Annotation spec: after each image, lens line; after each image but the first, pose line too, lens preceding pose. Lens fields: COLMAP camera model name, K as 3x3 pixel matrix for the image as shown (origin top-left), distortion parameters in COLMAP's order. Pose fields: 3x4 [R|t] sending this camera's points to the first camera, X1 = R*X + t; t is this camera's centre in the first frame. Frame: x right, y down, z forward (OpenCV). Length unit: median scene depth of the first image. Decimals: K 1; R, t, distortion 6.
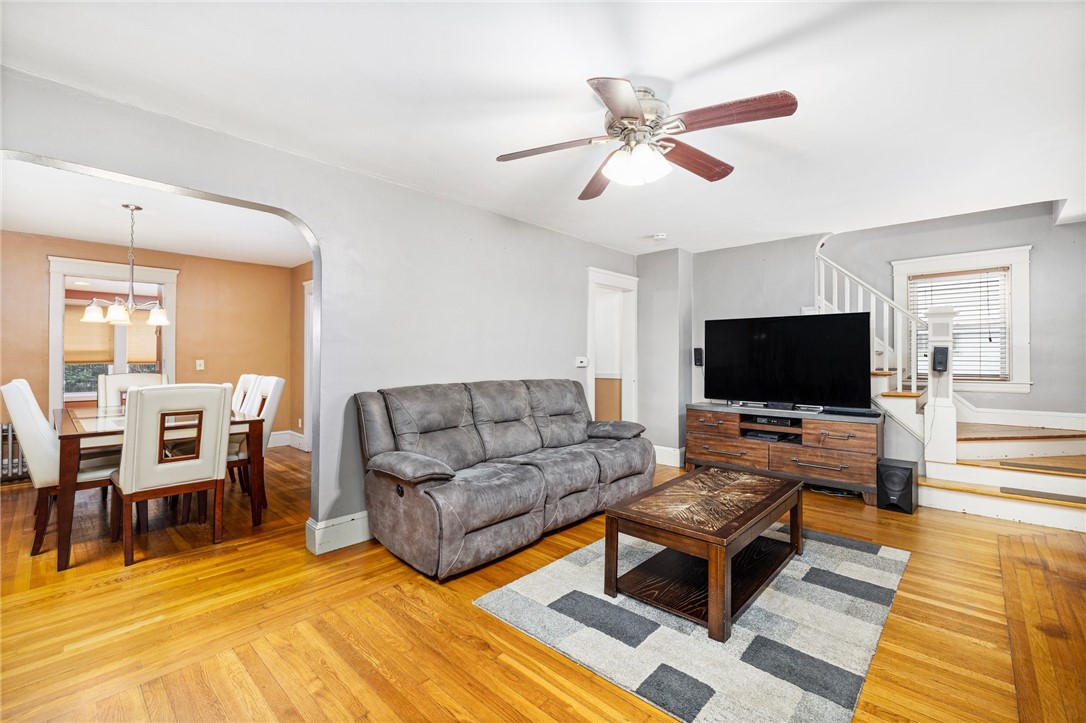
lens RADIAL K [[463.6, 0, 540.4], [0, 463.6, 354.1], [0, 0, 1]] dist [0.000751, 0.000121]
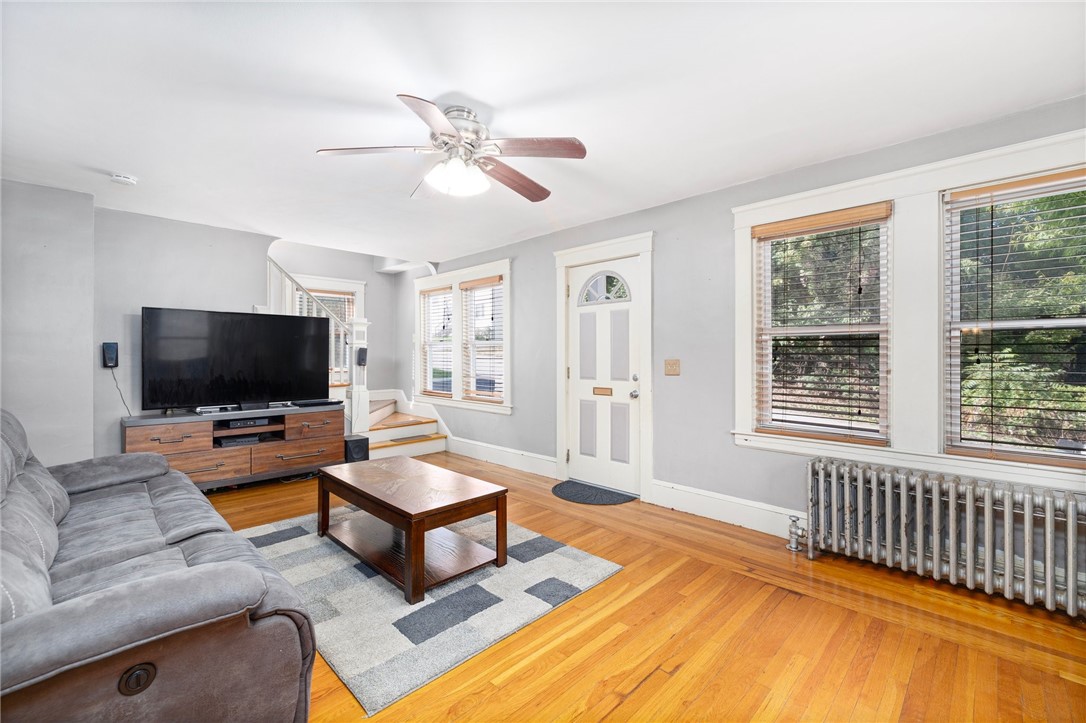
lens RADIAL K [[463.6, 0, 540.4], [0, 463.6, 354.1], [0, 0, 1]] dist [0.000751, 0.000121]
pose [[0.017916, 0.005881, 0.999822, -0.464299], [-0.009213, 0.999941, -0.005717, 0.004599], [-0.999797, -0.009109, 0.017969, 0.419372]]
